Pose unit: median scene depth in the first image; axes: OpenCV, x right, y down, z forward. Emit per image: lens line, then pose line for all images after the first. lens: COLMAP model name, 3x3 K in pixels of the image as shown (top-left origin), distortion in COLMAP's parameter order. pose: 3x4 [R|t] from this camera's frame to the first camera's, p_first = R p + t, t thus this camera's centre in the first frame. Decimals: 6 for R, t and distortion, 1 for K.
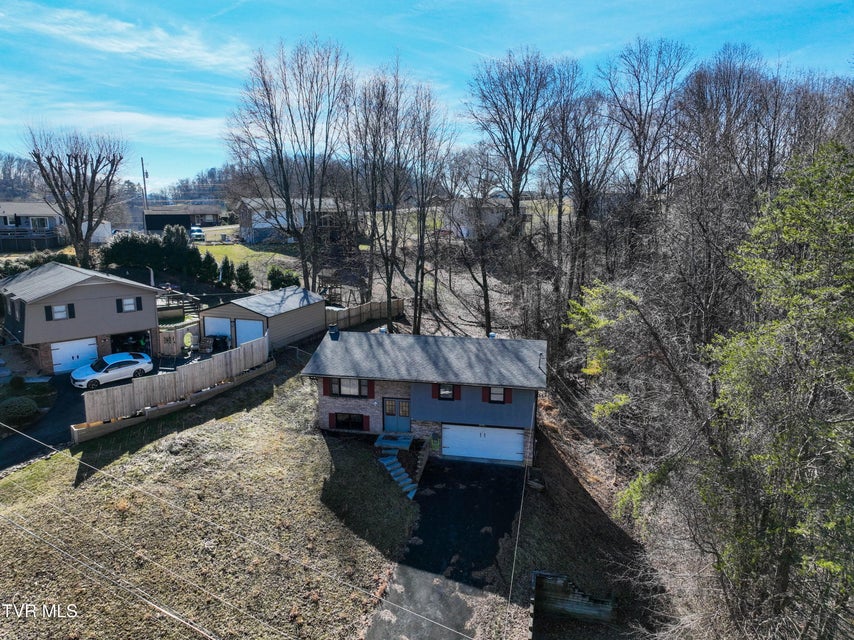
lens RADIAL K [[606.9, 0, 426.2], [0, 606.9, 321.4], [0, 0, 1]] dist [0.008256, 0.000406]
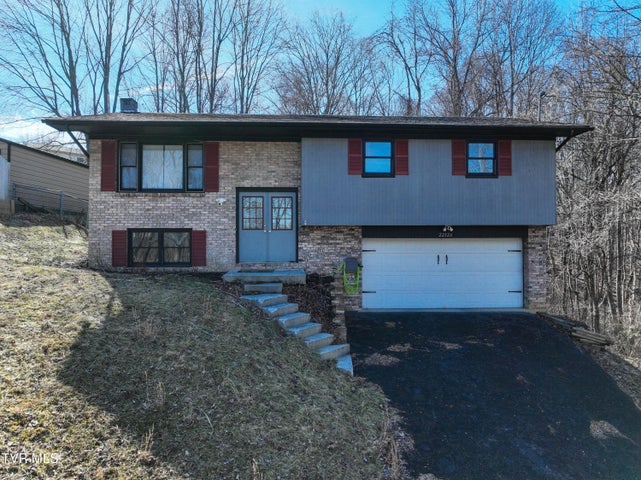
lens RADIAL K [[455.5, 0, 322.4], [0, 455.5, 238.6], [0, 0, 1]] dist [0.008256, 0.000406]
pose [[0.969601, 0.001001, 0.244690, -0.094293], [0.050409, 0.977725, -0.203749, 0.240189], [-0.239444, 0.209889, 0.947952, 0.657755]]
